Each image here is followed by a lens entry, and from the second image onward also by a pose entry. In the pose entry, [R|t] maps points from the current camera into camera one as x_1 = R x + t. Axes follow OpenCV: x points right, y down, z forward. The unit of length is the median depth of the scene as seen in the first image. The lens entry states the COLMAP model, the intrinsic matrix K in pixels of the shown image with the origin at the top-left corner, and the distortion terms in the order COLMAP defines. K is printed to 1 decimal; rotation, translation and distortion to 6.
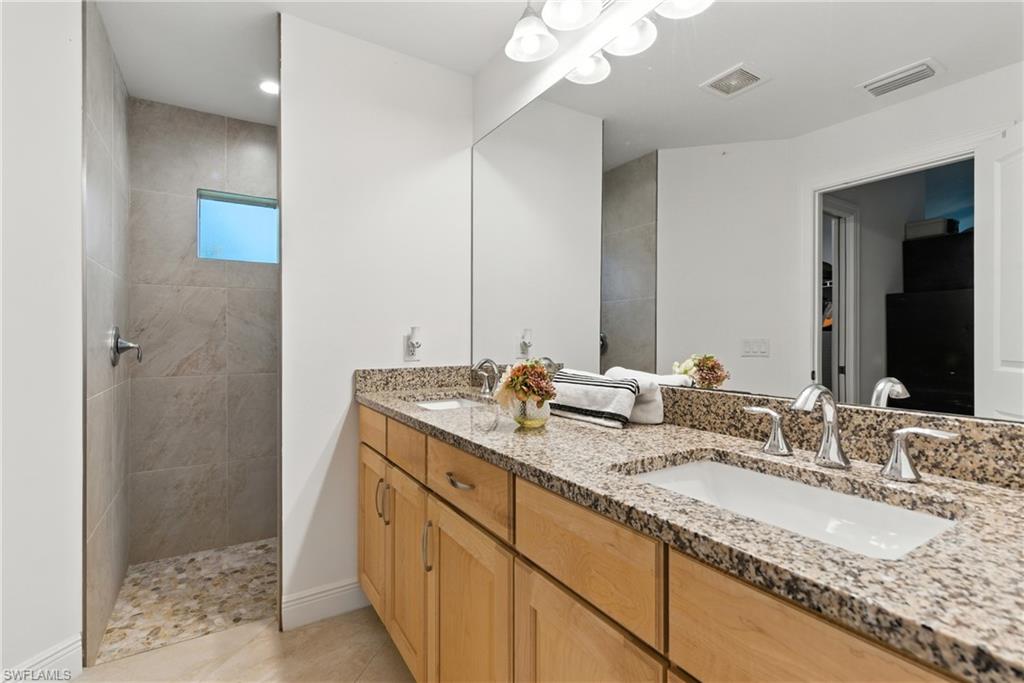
lens RADIAL K [[466.8, 0, 509.9], [0, 466.8, 340.8], [0, 0, 1]] dist [0.000414, -0.000263]
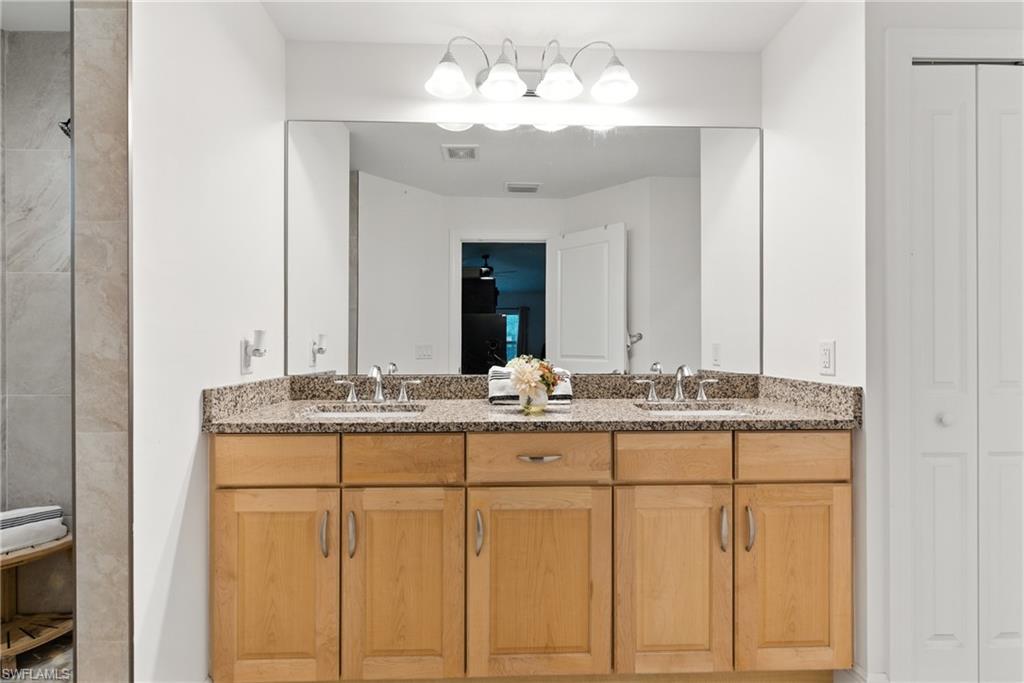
lens RADIAL K [[466.8, 0, 509.9], [0, 466.8, 340.8], [0, 0, 1]] dist [0.000414, -0.000263]
pose [[0.500185, 0.004676, 0.865906, -1.331481], [0.004145, 0.999961, -0.007794, -0.006296], [-0.865908, 0.007487, 0.500147, 0.470777]]
